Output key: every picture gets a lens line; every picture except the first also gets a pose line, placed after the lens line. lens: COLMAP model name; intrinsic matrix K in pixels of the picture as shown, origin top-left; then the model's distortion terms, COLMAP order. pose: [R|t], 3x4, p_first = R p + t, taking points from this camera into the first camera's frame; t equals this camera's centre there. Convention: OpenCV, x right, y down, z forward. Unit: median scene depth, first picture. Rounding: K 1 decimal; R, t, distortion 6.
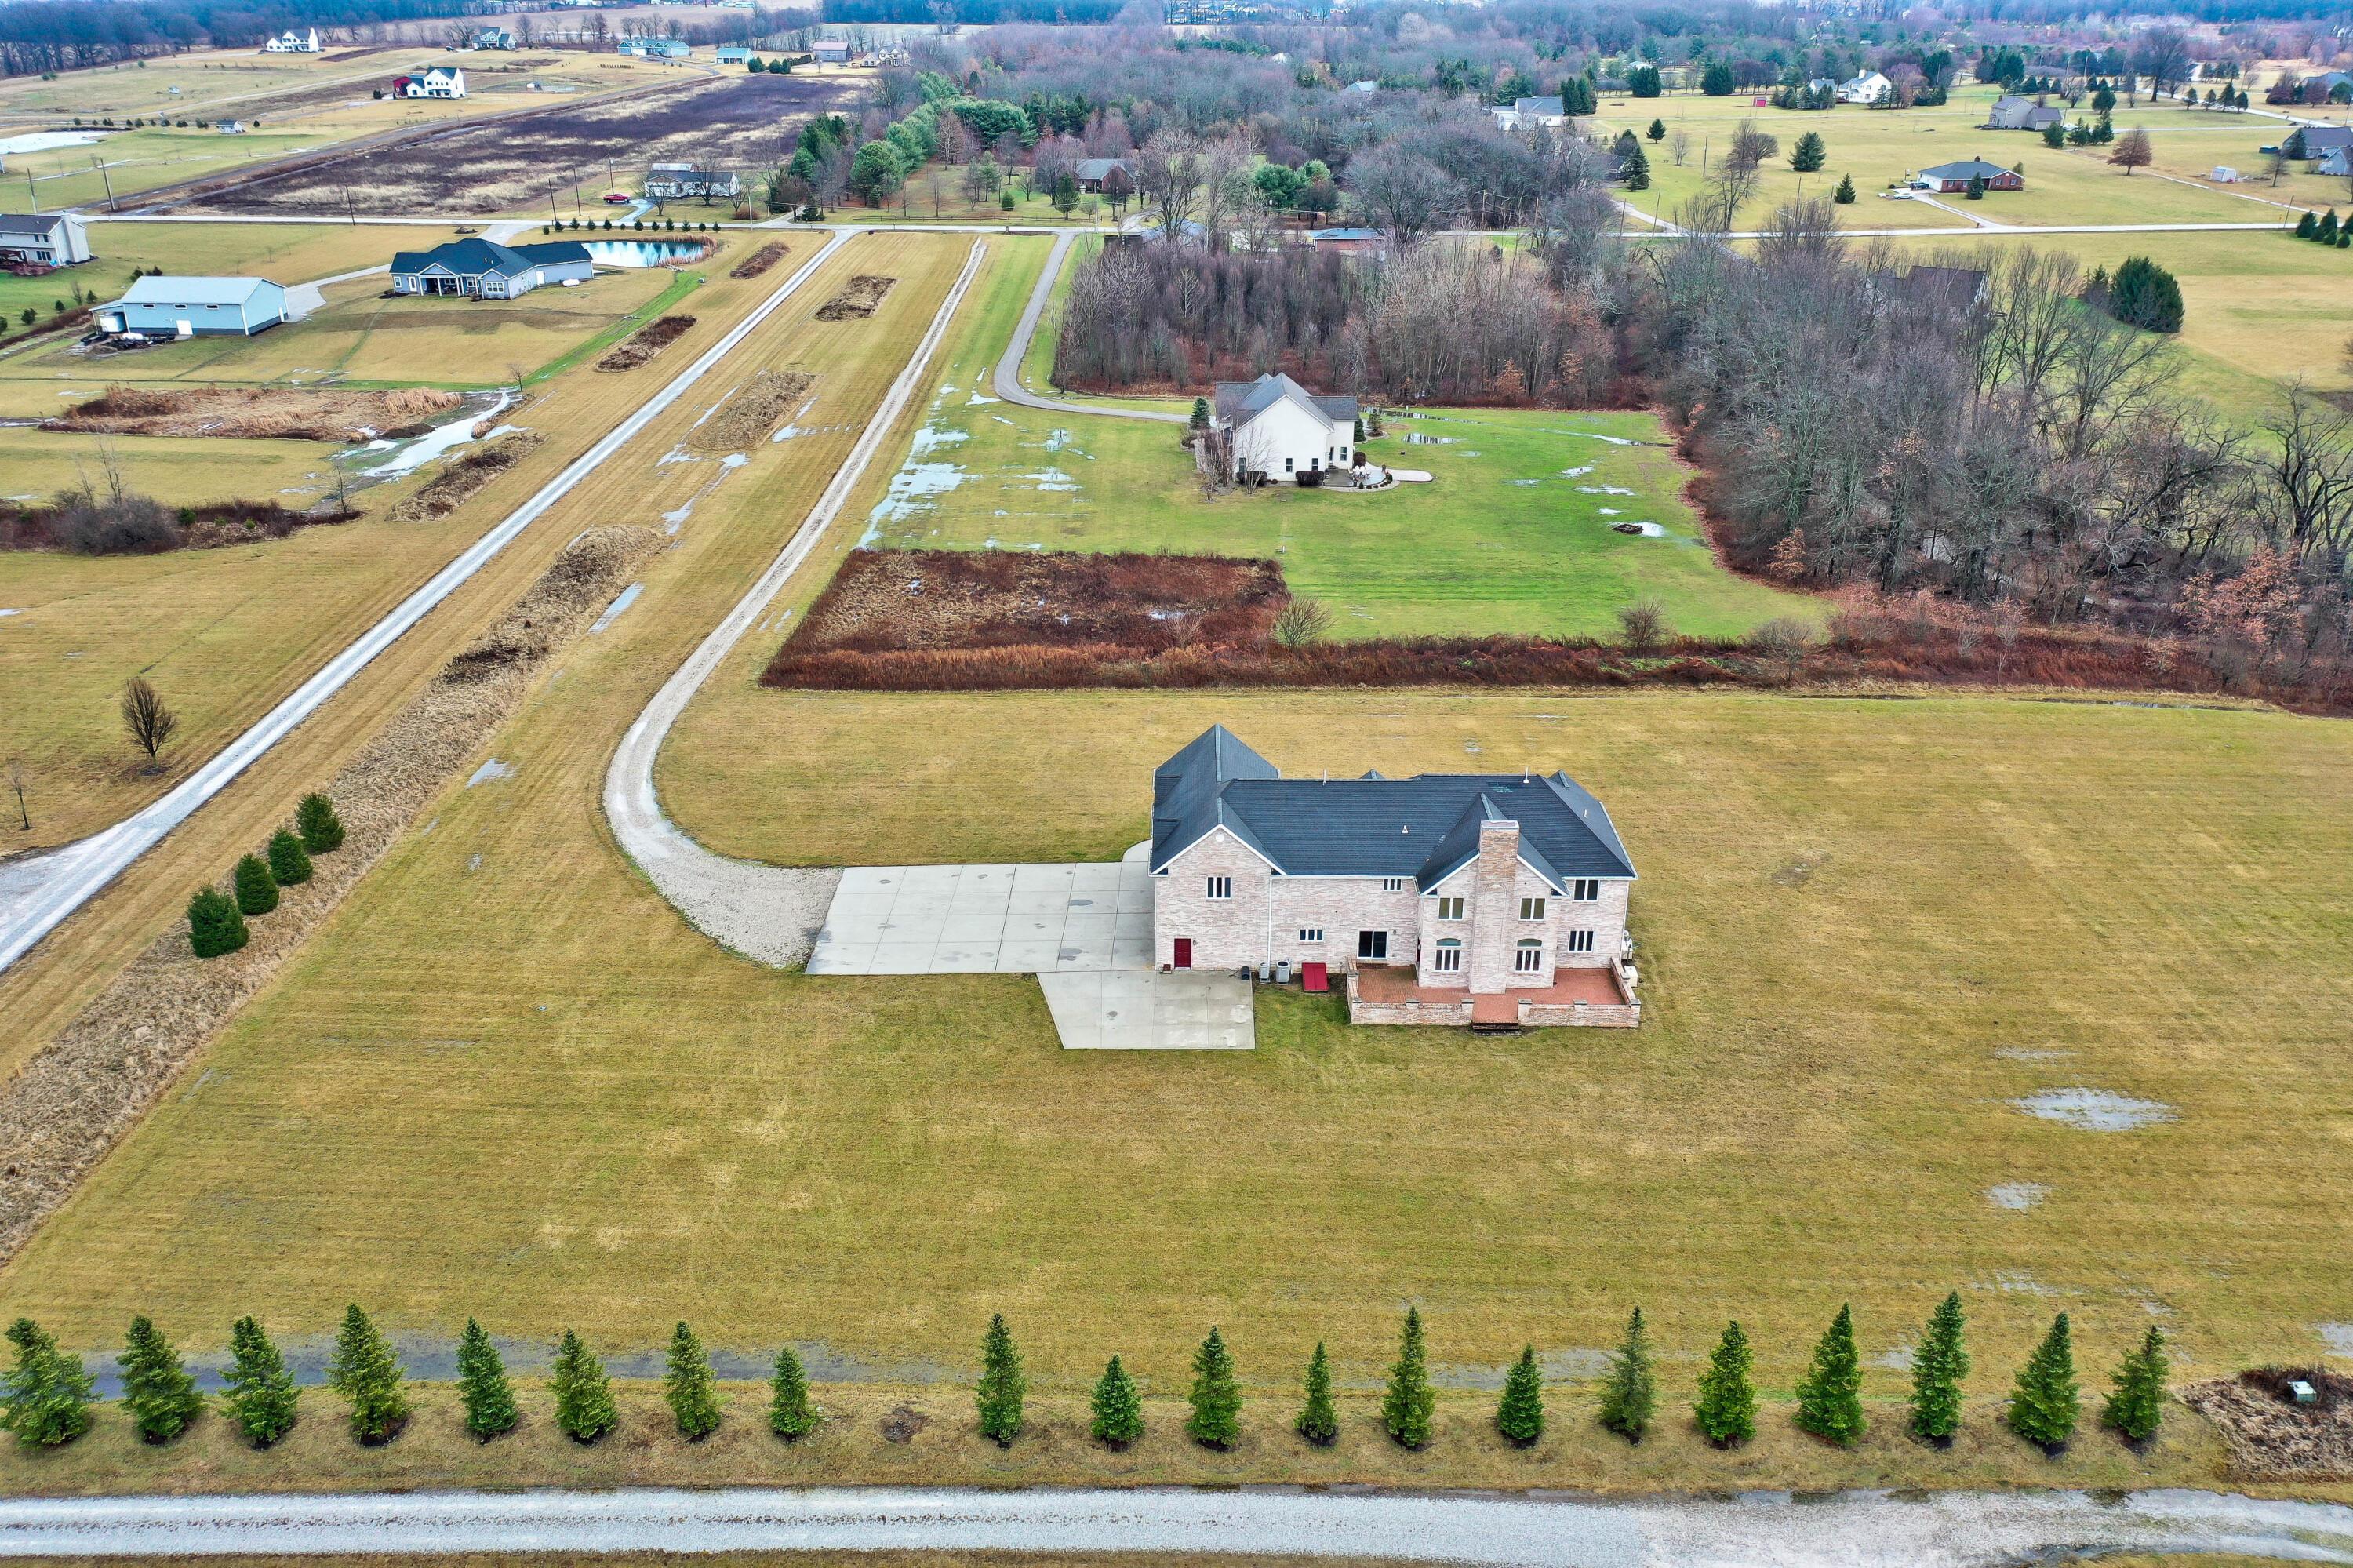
lens RADIAL K [[1853.5, 0, 1176.5], [0, 1853.5, 784.0], [0, 0, 1]] dist [0.021244, 0.000289]
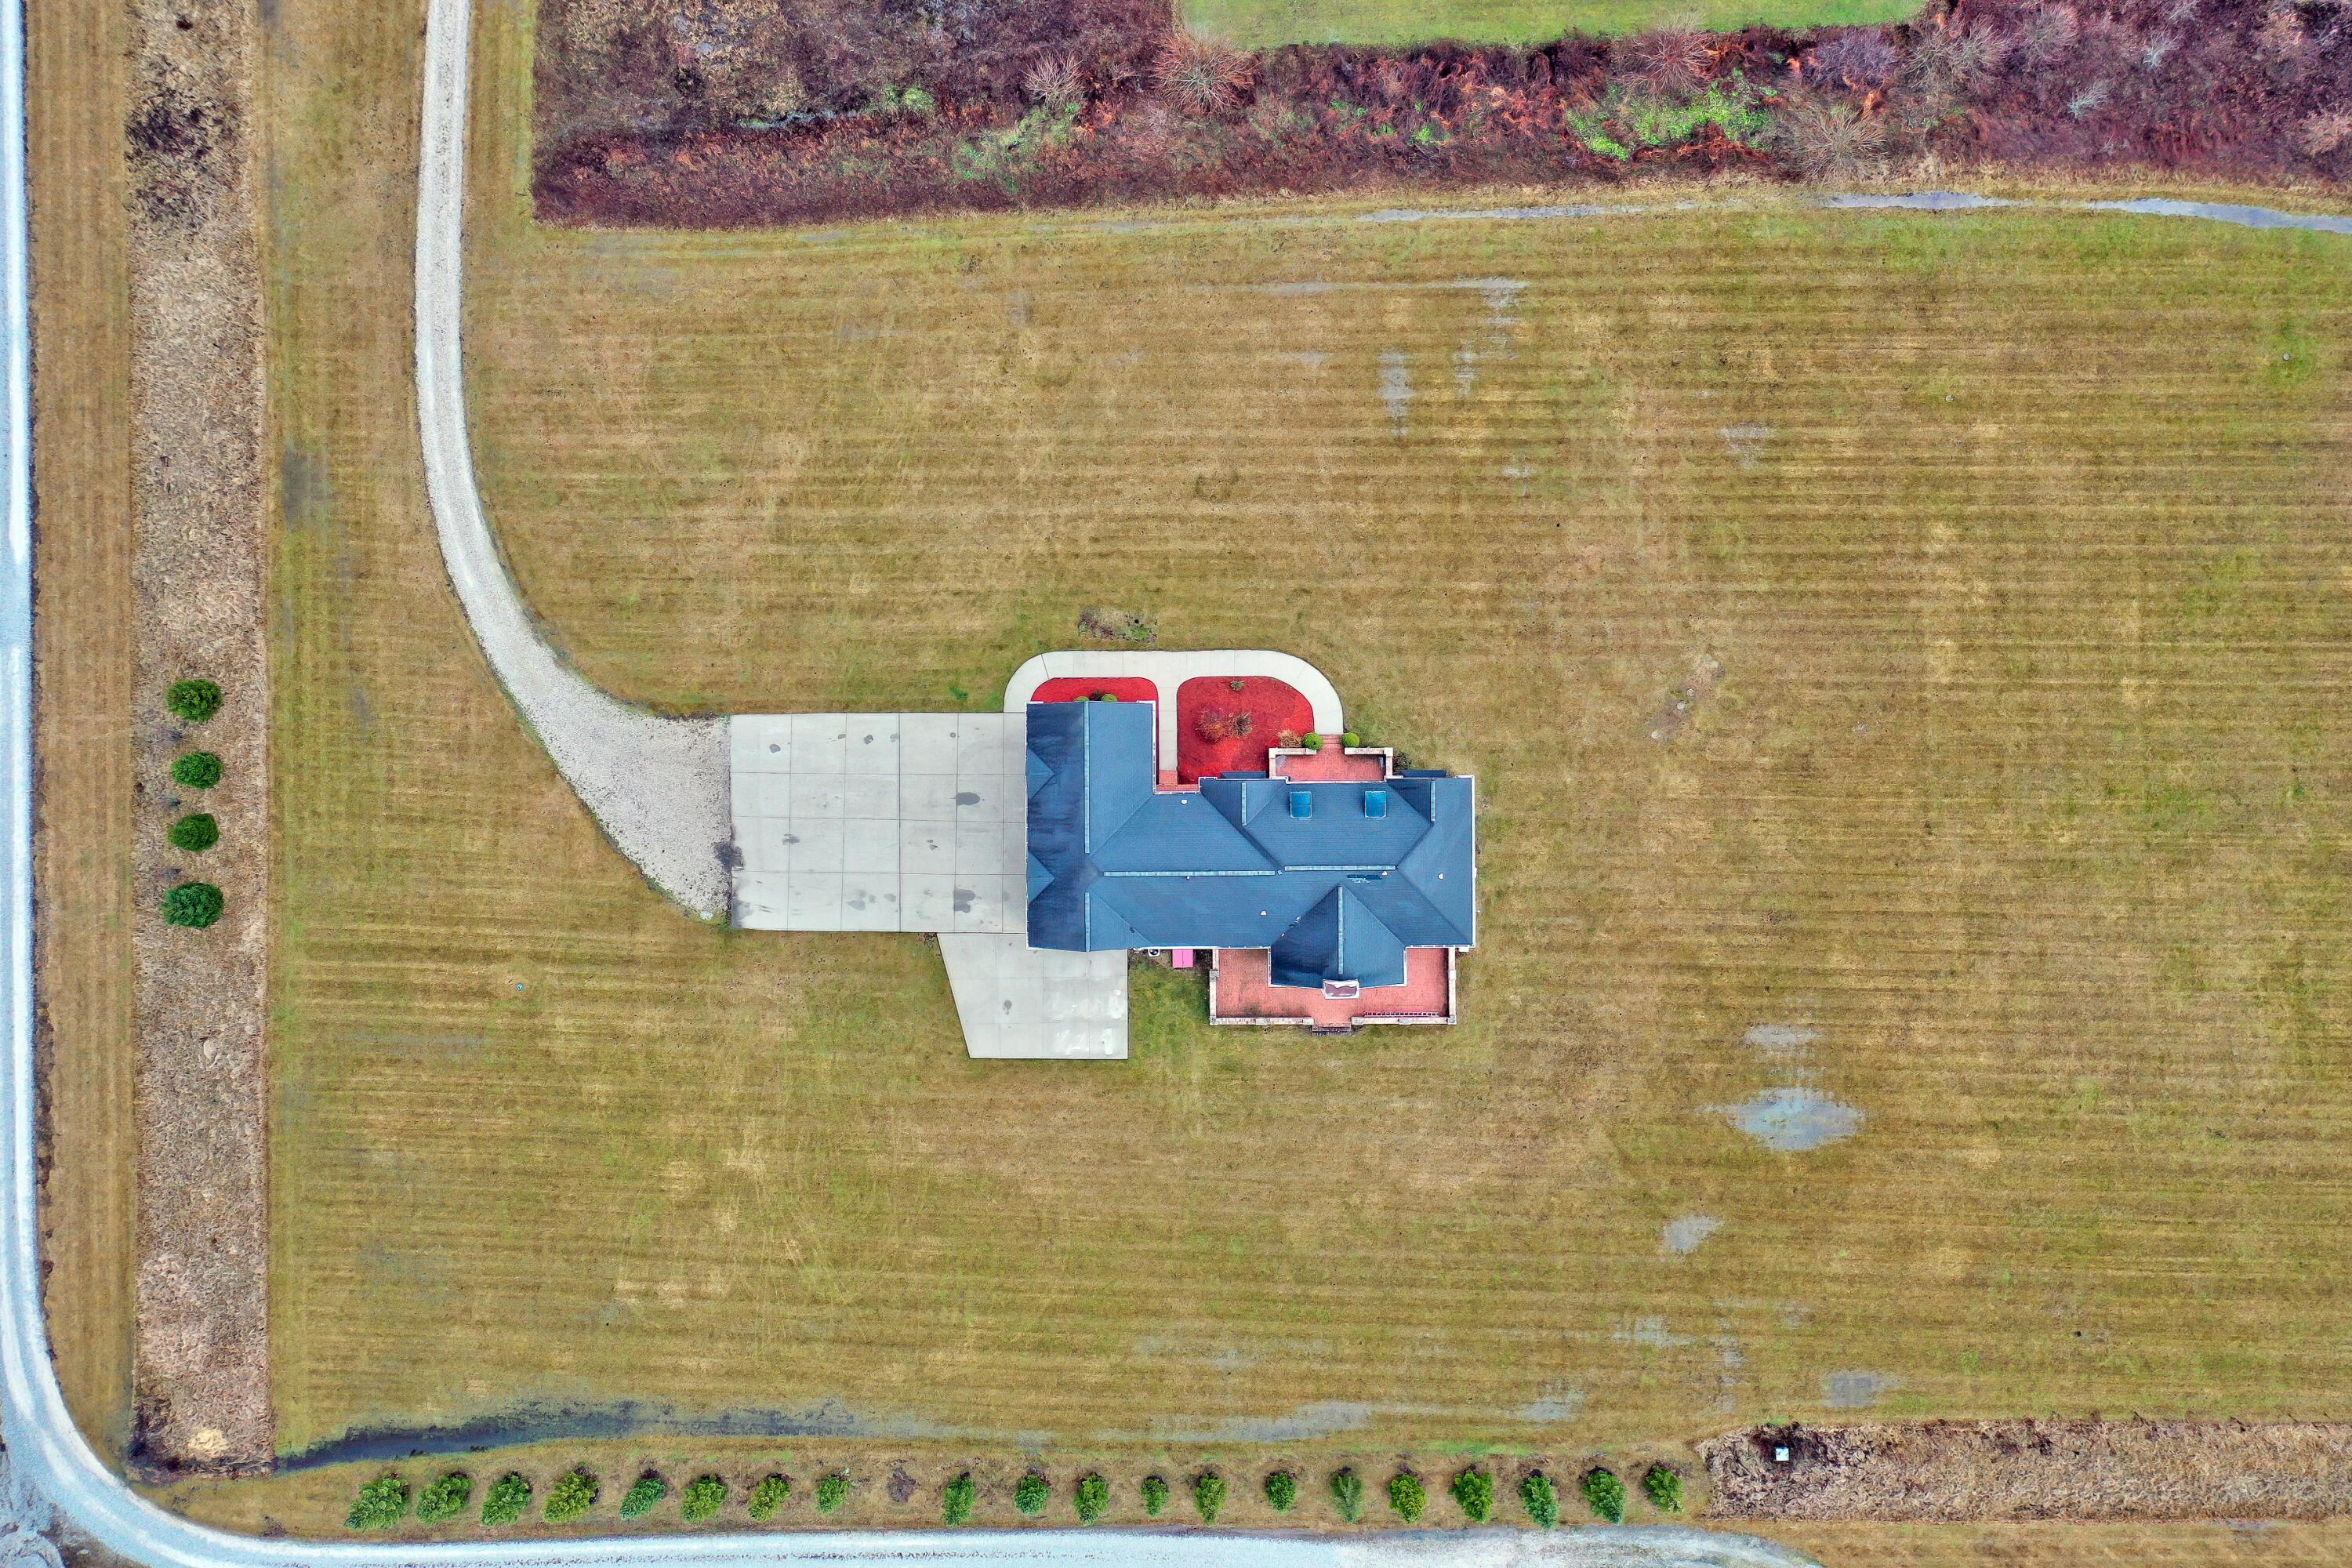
lens RADIAL K [[1852.7, 0, 1176.0], [0, 1852.7, 784.0], [0, 0, 1]] dist [0.021244, 0.000289]
pose [[0.999521, -0.014185, -0.027493, 0.091244], [0.030891, 0.409635, 0.911726, -0.857337], [-0.001671, -0.912139, 0.409877, 0.555409]]
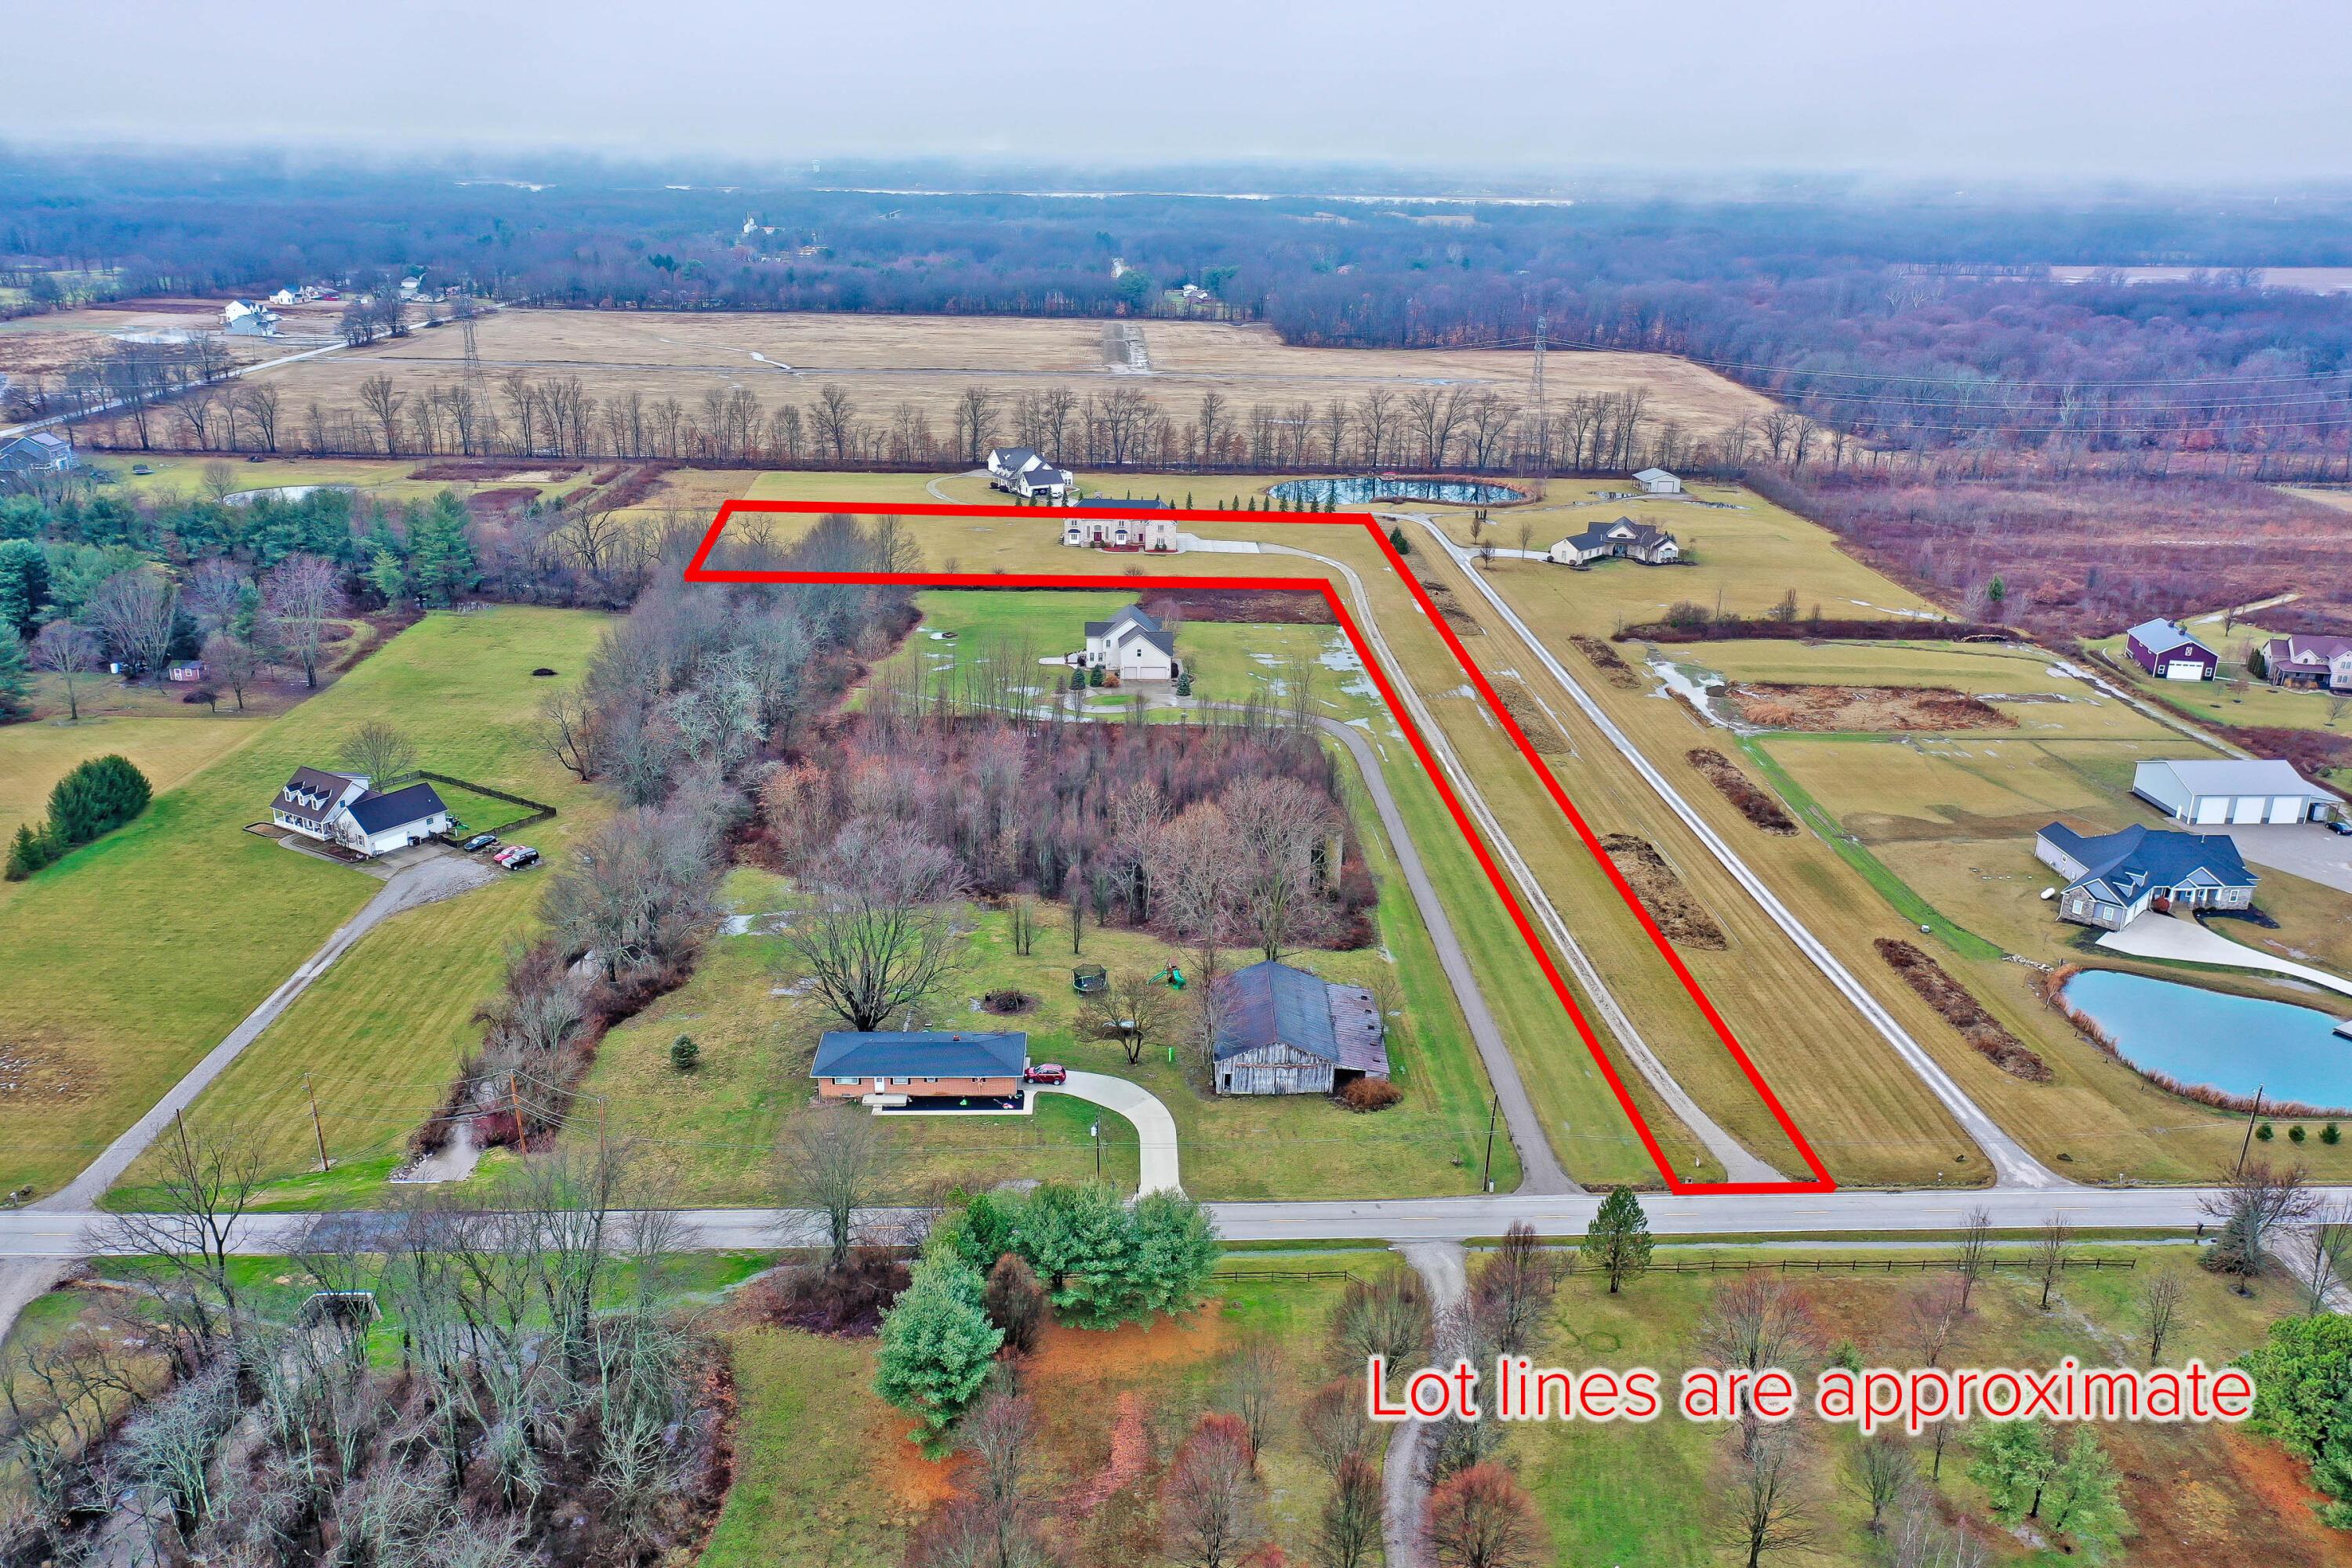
lens RADIAL K [[1852.7, 0, 1176.0], [0, 1852.7, 784.0], [0, 0, 1]] dist [0.021244, 0.000289]
pose [[-0.998630, -0.008143, -0.051690, 0.177723], [-0.041144, 0.732524, 0.679496, -2.138972], [0.032331, 0.680692, -0.731856, 4.041449]]
